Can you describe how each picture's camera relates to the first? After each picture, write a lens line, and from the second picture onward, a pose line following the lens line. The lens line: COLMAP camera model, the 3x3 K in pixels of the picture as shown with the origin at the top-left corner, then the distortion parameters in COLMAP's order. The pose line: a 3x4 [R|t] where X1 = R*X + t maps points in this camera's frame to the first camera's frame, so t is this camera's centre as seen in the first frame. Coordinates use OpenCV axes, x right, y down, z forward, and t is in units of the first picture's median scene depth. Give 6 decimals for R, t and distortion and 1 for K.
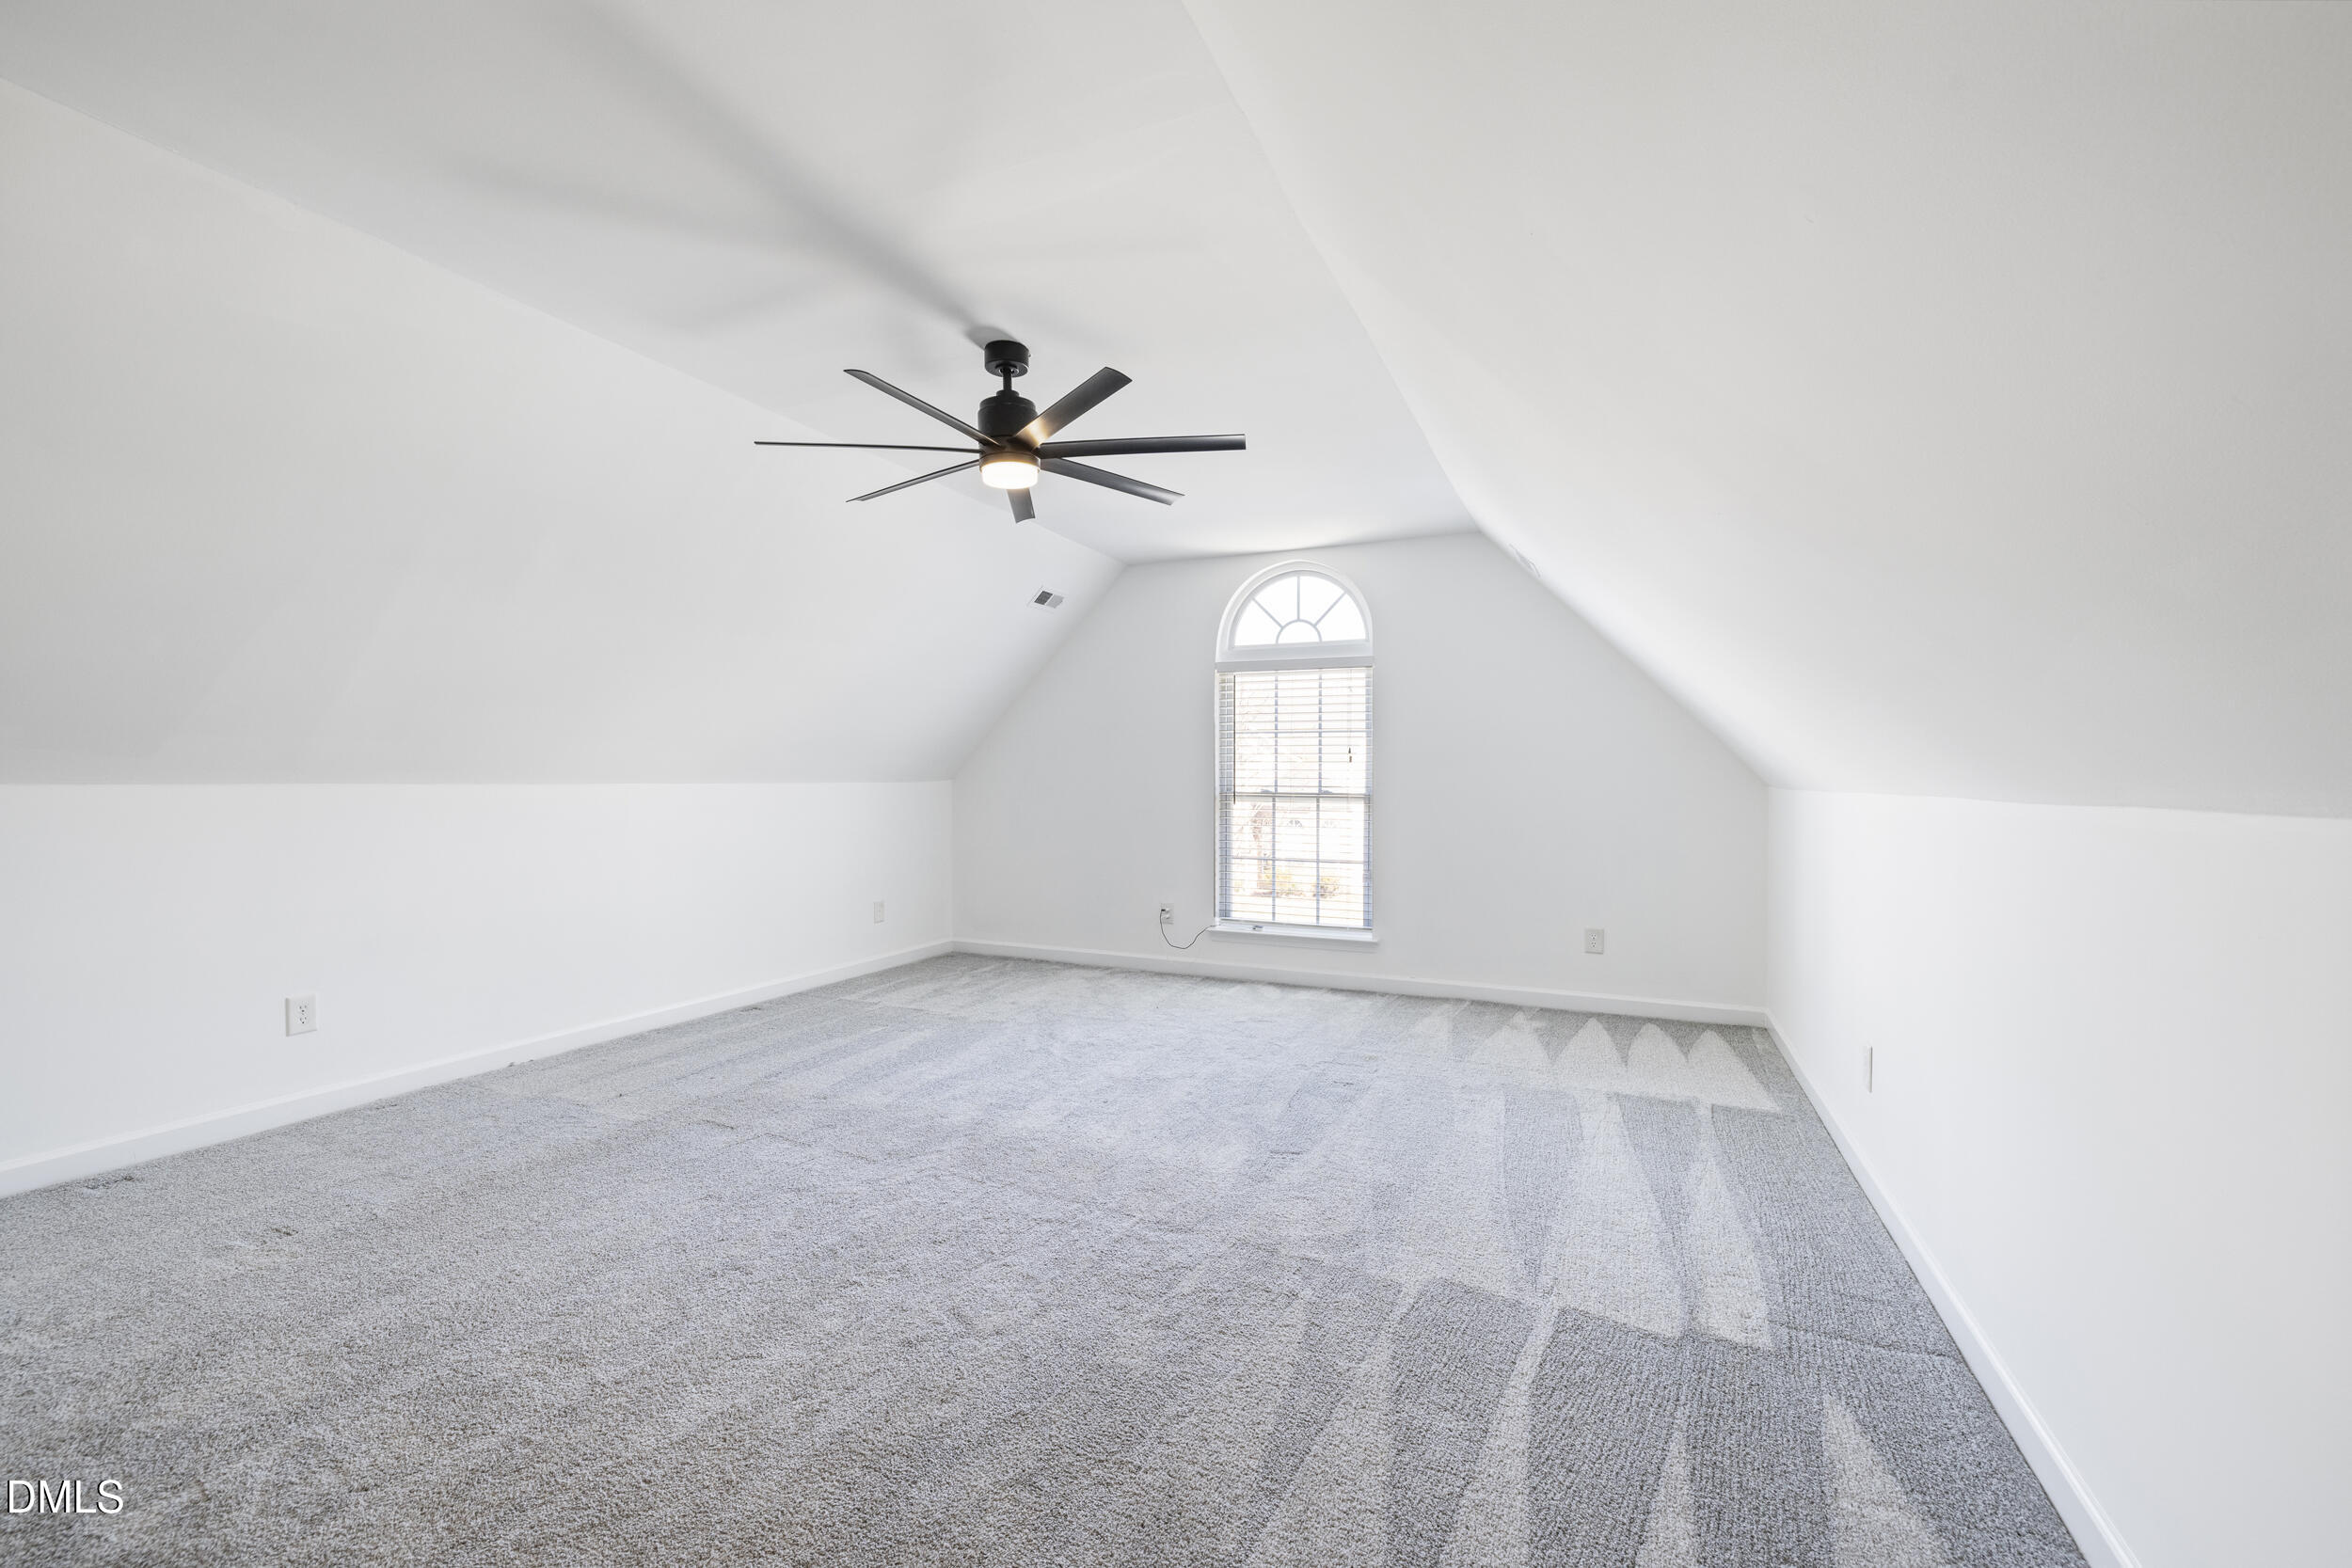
lens RADIAL K [[992.8, 0, 1169.4], [0, 992.8, 775.0], [0, 0, 1]] dist [-0.000636, 0.000154]
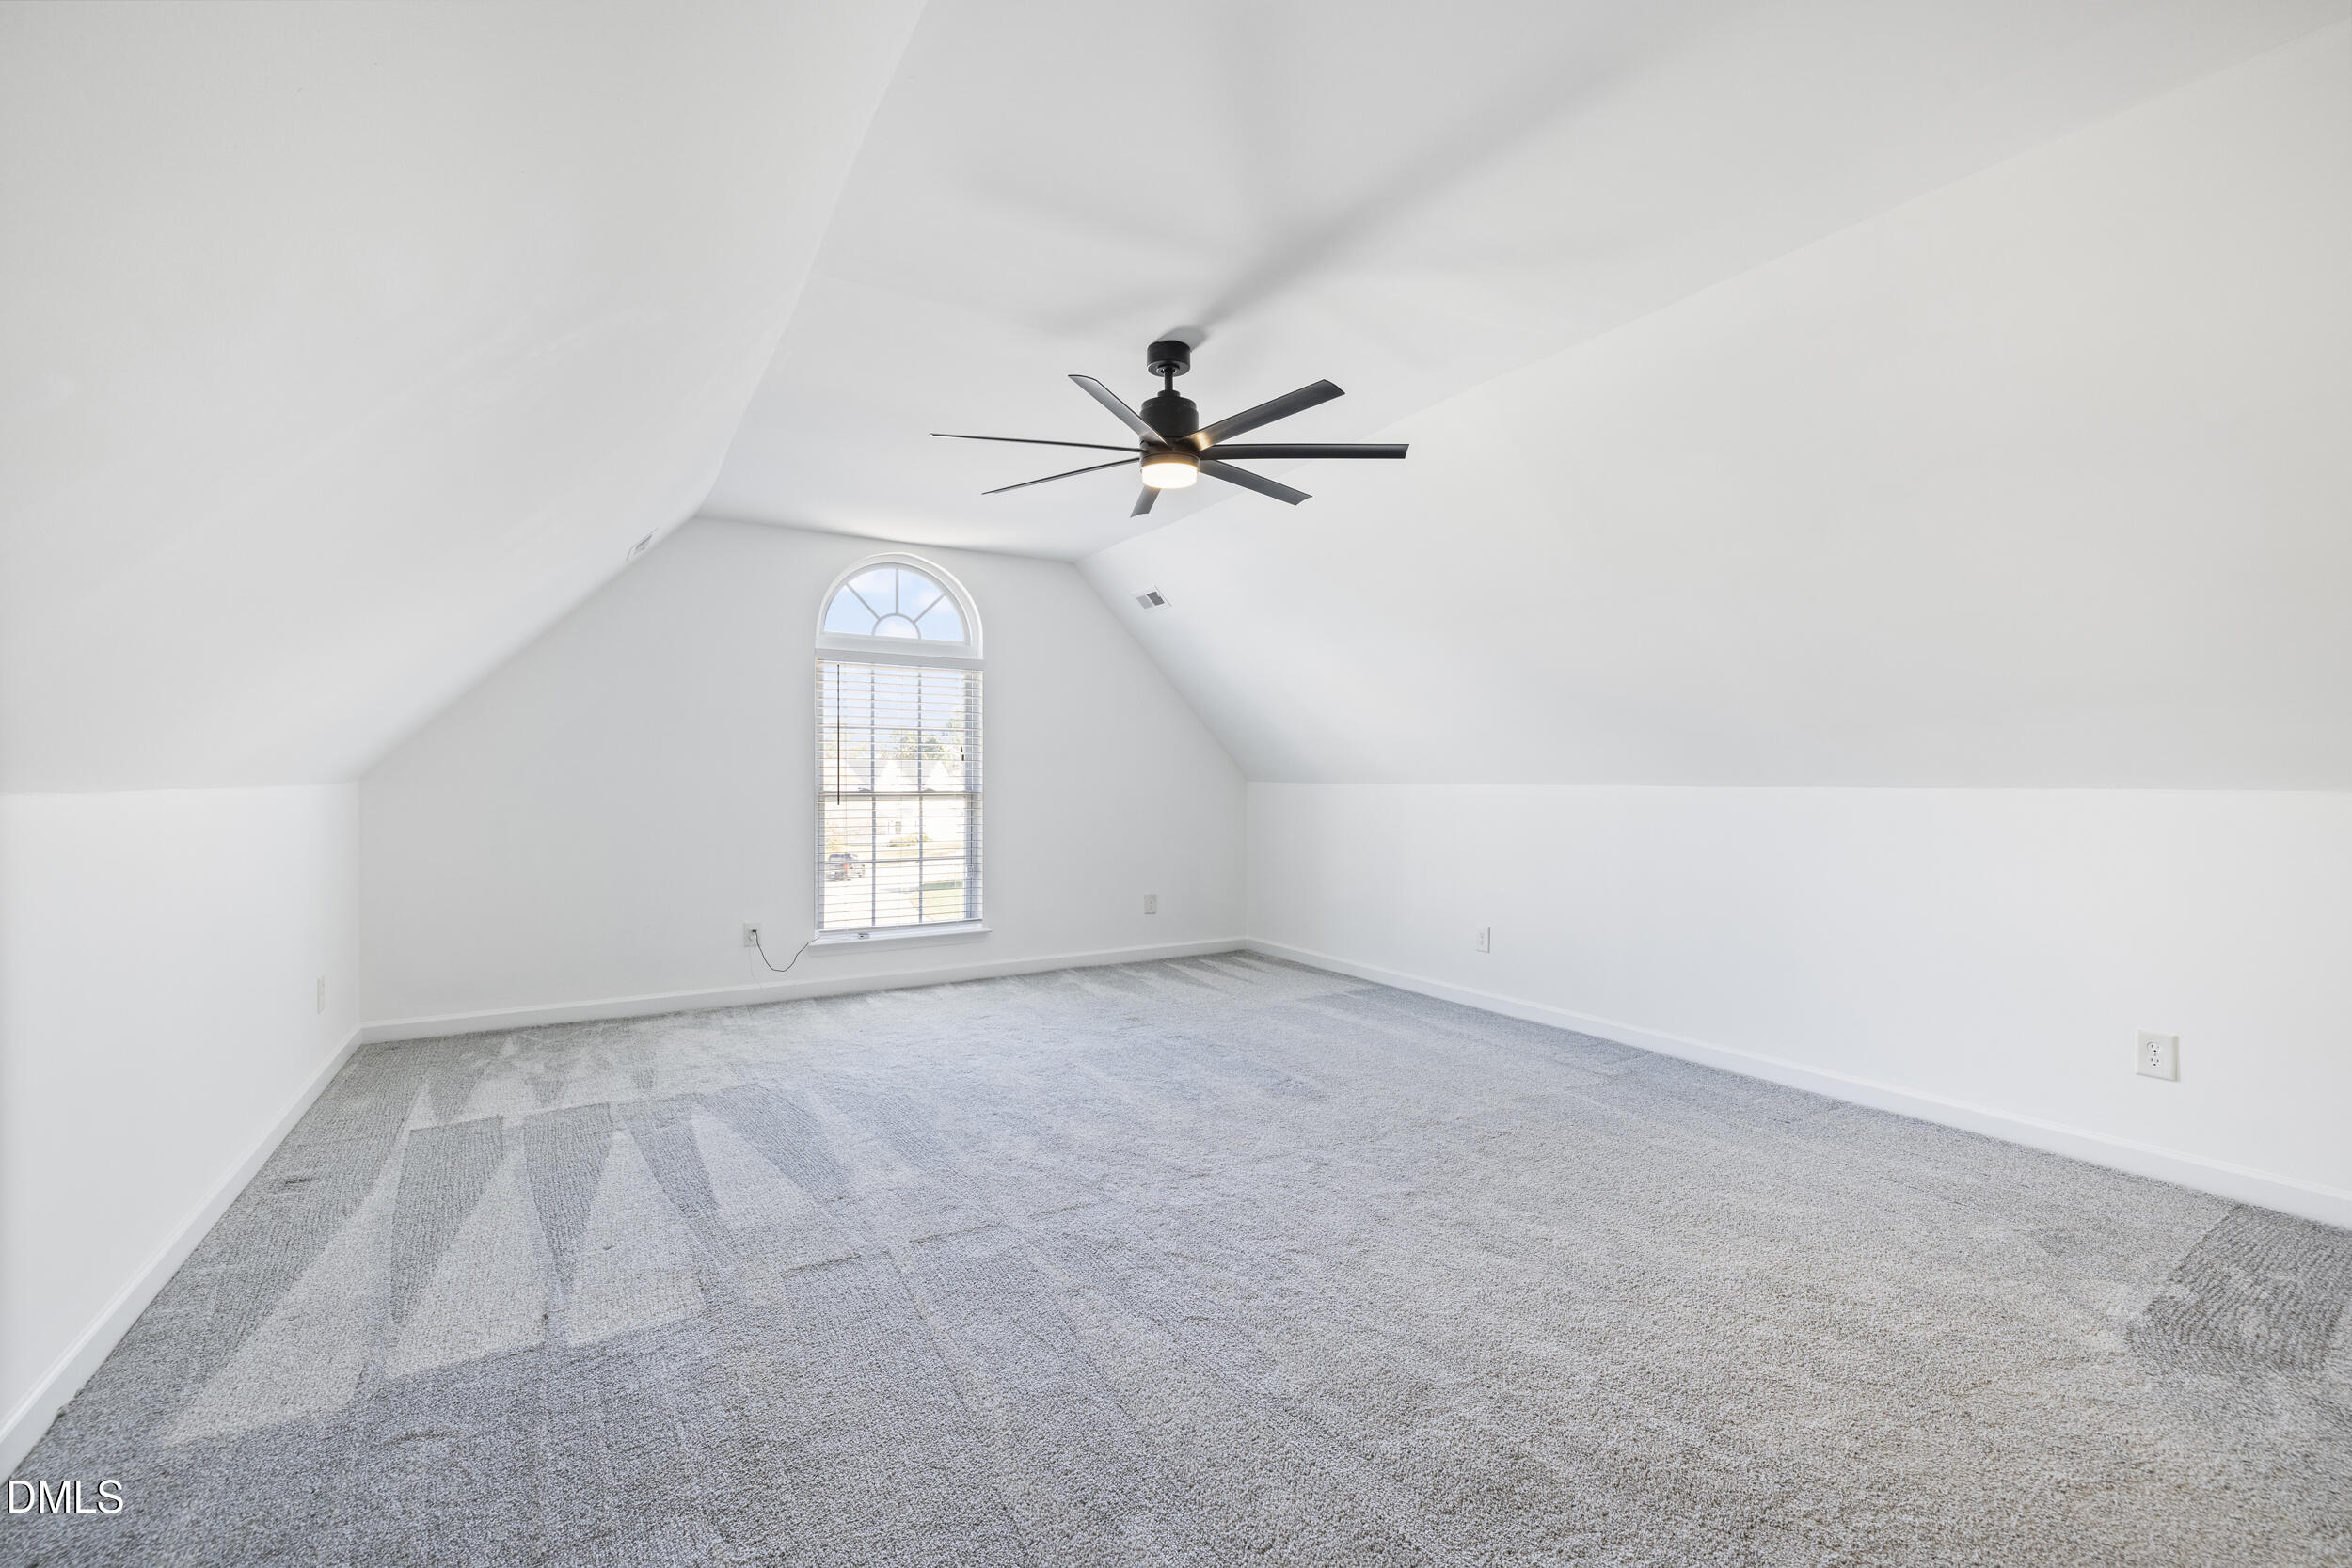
lens RADIAL K [[992.8, 0, 1167.8], [0, 992.8, 784.0], [0, 0, 1]] dist [-0.000636, 0.000154]
pose [[0.564355, -0.008396, 0.825490, -0.533207], [-0.002166, 0.999930, 0.011651, -0.001440], [-0.825529, -0.008363, 0.564297, 0.232971]]
